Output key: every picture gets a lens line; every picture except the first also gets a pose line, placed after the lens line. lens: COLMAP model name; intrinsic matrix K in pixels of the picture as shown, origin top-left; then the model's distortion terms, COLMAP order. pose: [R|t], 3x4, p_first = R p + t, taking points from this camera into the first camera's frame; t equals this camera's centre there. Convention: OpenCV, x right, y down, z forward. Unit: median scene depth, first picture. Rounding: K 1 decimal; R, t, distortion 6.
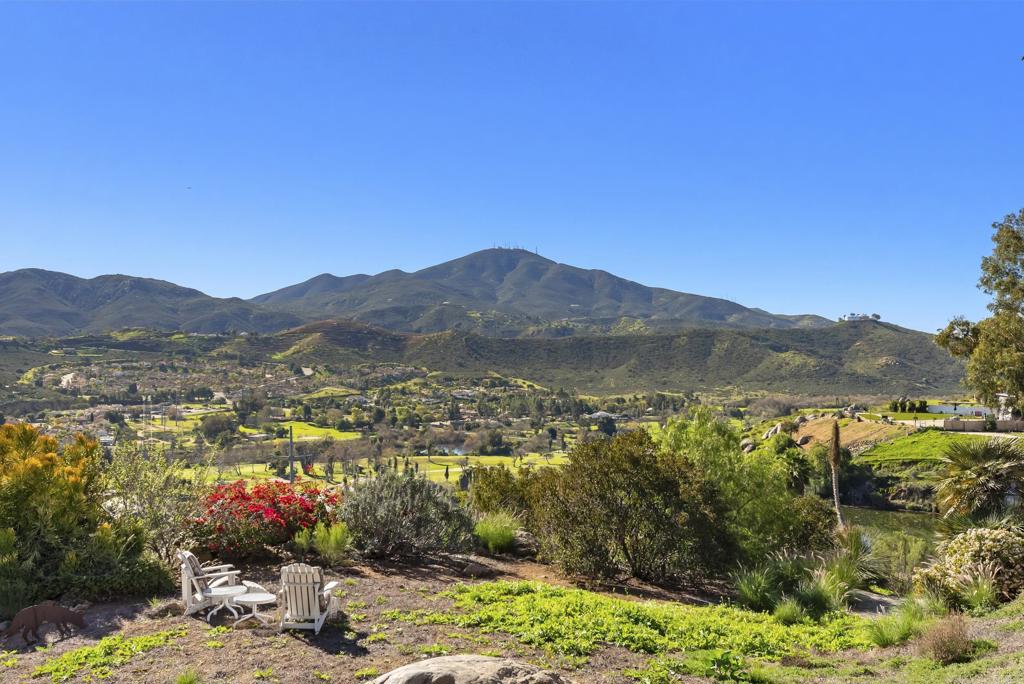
lens RADIAL K [[1011.4, 0, 501.3], [0, 1011.4, 339.1], [0, 0, 1]] dist [0.002761, 0.000656]
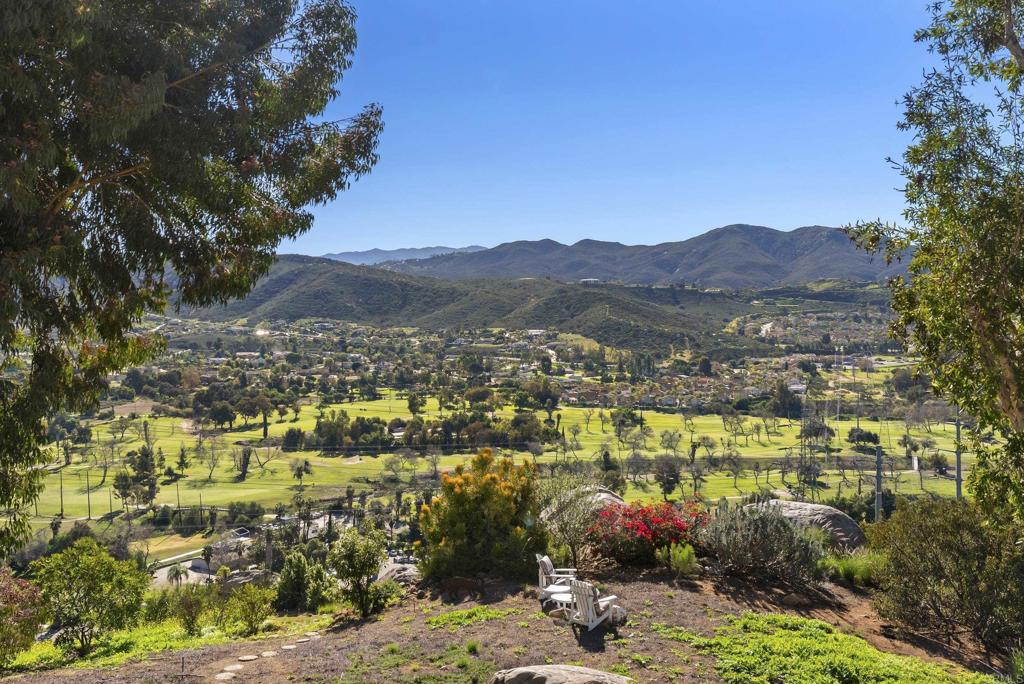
lens RADIAL K [[1010.6, 0, 511.5], [0, 1010.6, 338.7], [0, 0, 1]] dist [0.005179, 0.009432]
pose [[0.792101, 0.020513, -0.610045, 0.390018], [0.010310, 0.998843, 0.046974, -0.127665], [0.610303, -0.043498, 0.790973, -0.130641]]
